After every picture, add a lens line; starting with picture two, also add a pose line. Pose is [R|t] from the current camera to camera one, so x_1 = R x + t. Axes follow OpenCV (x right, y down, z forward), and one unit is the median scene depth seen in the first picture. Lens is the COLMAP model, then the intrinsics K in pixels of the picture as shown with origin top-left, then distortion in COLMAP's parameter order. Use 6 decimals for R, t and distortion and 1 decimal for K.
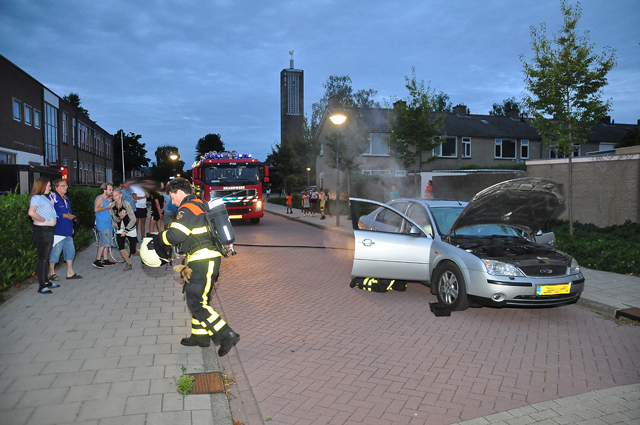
lens RADIAL K [[447.7, 0, 320.0], [0, 447.7, 212.5], [0, 0, 1]] dist [-0.003814, -0.000817]
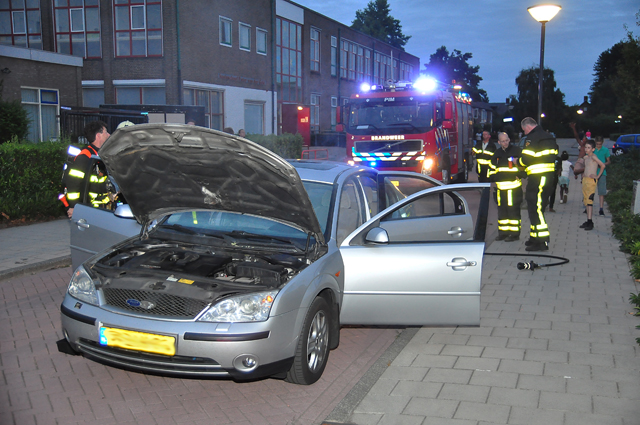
lens RADIAL K [[718.5, 0, 320.0], [0, 718.5, 212.5], [0, 0, 1]] dist [0.016458, 0.024879]
pose [[0.828594, 0.068415, -0.555654, 0.294252], [-0.039530, 0.997178, 0.063830, -0.010613], [0.558452, -0.030924, 0.828960, 0.103854]]
